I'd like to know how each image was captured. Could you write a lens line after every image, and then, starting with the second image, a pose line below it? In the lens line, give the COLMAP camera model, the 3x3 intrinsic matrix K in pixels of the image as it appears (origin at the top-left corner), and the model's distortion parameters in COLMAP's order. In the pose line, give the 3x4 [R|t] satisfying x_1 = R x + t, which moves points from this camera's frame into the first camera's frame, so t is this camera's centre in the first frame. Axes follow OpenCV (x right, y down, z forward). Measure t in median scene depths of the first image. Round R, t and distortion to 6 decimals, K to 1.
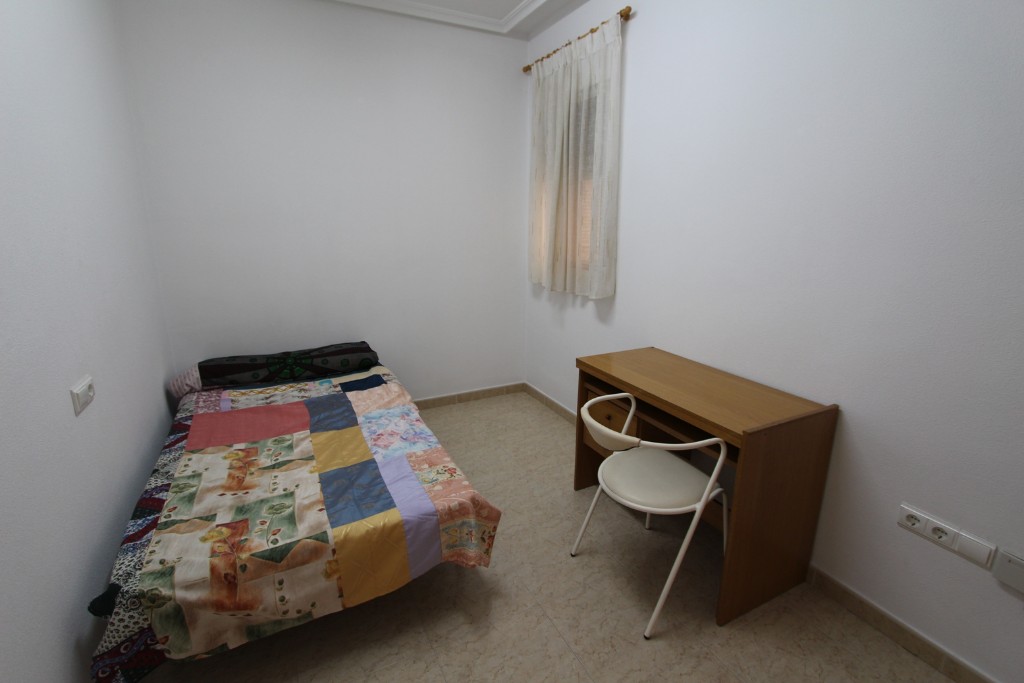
lens RADIAL K [[474.2, 0, 515.4], [0, 474.2, 341.8], [0, 0, 1]] dist [-0.018730, 0.002417]
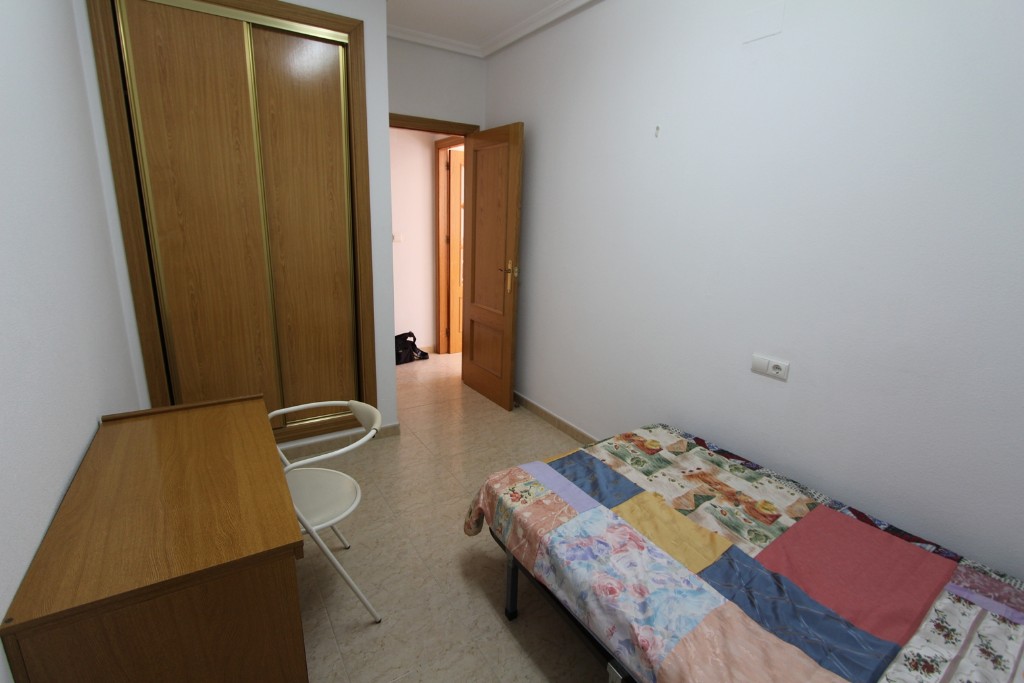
lens RADIAL K [[474.2, 0, 518.3], [0, 474.2, 343.2], [0, 0, 1]] dist [-0.018730, 0.002417]
pose [[-0.994221, -0.014237, -0.106400, -0.036231], [-0.064259, 0.872905, 0.483640, -0.467474], [0.085991, 0.487682, -0.868776, 1.723684]]
